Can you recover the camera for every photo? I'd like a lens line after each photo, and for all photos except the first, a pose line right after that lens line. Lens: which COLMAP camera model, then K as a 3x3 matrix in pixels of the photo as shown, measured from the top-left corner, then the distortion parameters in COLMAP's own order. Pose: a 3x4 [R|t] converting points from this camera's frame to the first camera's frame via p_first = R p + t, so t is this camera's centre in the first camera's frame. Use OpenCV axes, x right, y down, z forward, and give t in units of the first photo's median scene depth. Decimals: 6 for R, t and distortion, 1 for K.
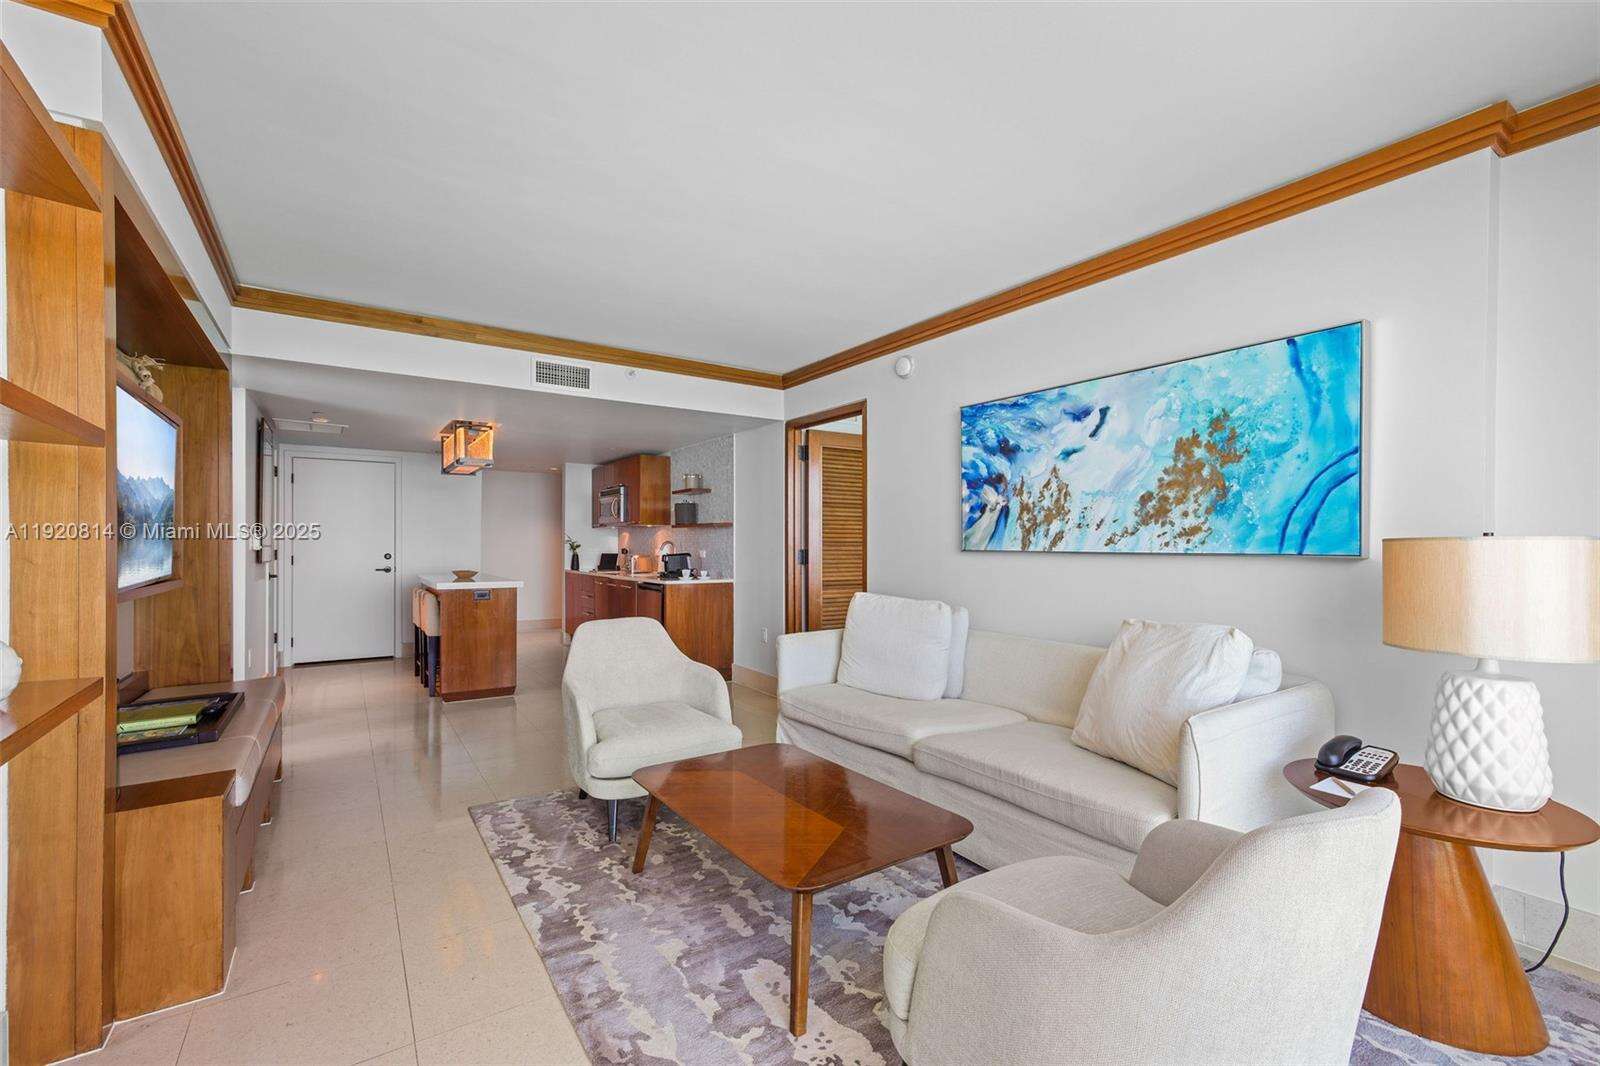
lens RADIAL K [[691.3, 0, 791.8], [0, 691.3, 542.5], [0, 0, 1]] dist [0.000165, 0.000059]
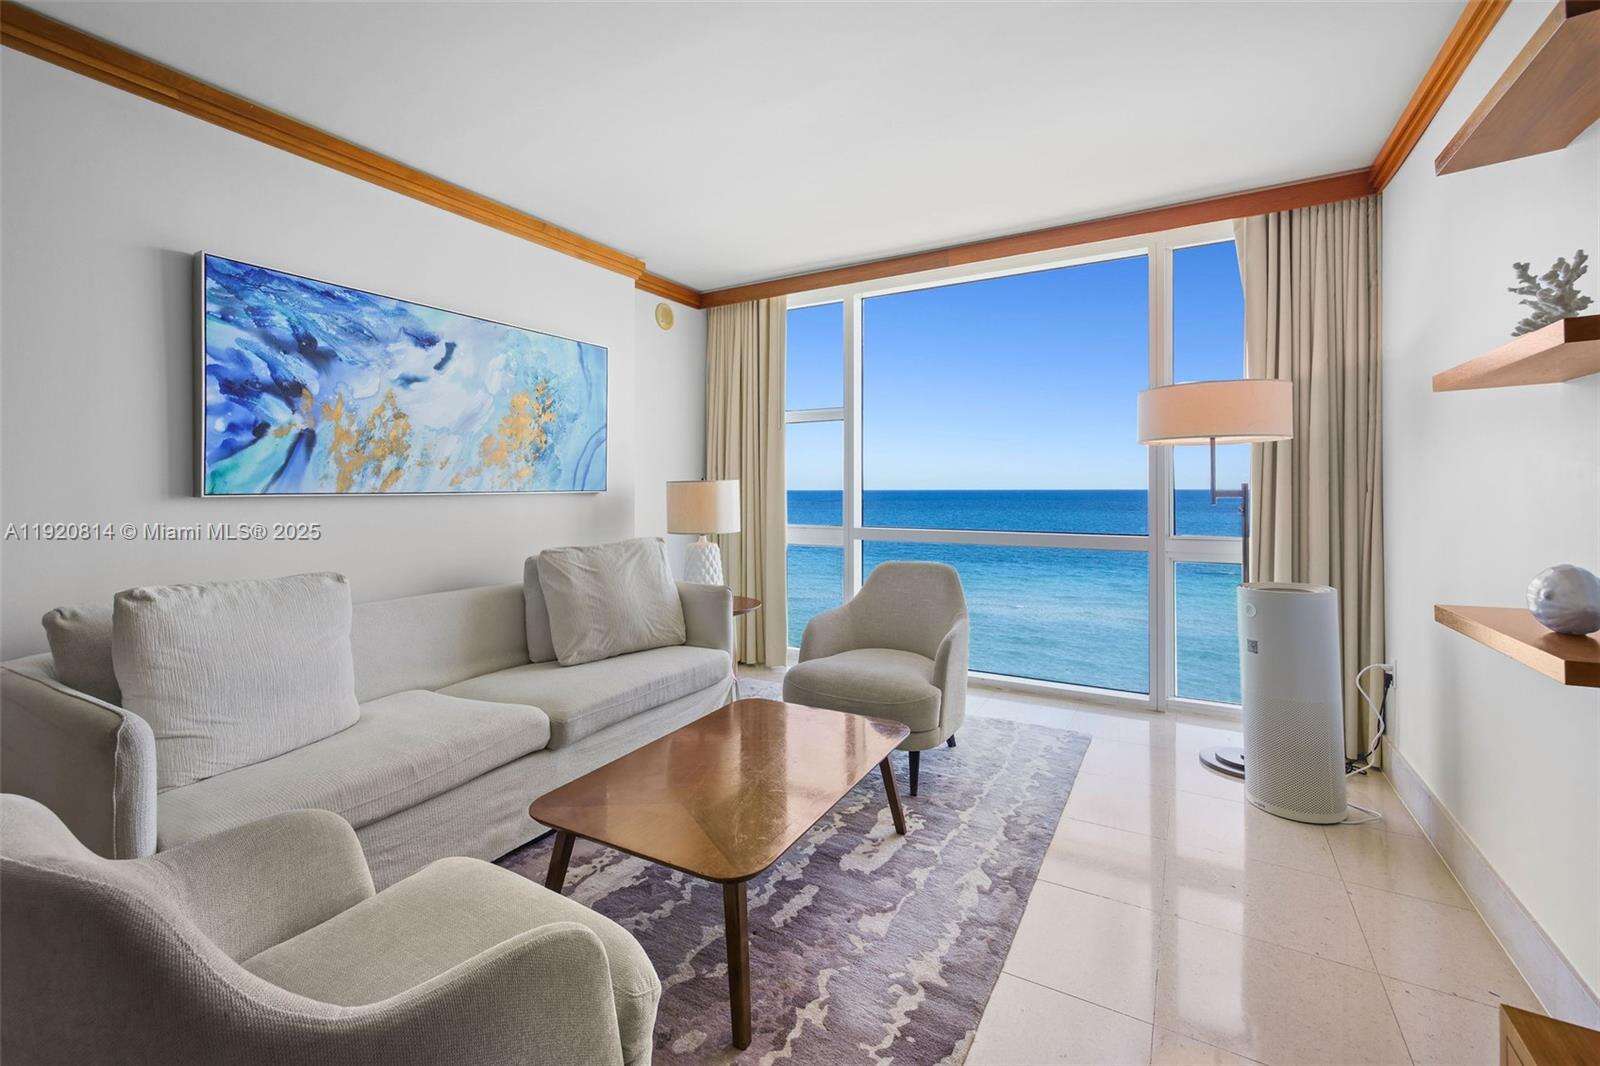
lens RADIAL K [[677.0, 0, 796.3], [0, 677.0, 495.5], [0, 0, 1]] dist [-0.034397, 0.000071]
pose [[-0.449026, -0.012041, 0.893438, -0.667279], [0.000139, 0.999908, 0.013545, 0.006374], [-0.893519, 0.006206, -0.448983, 1.091703]]
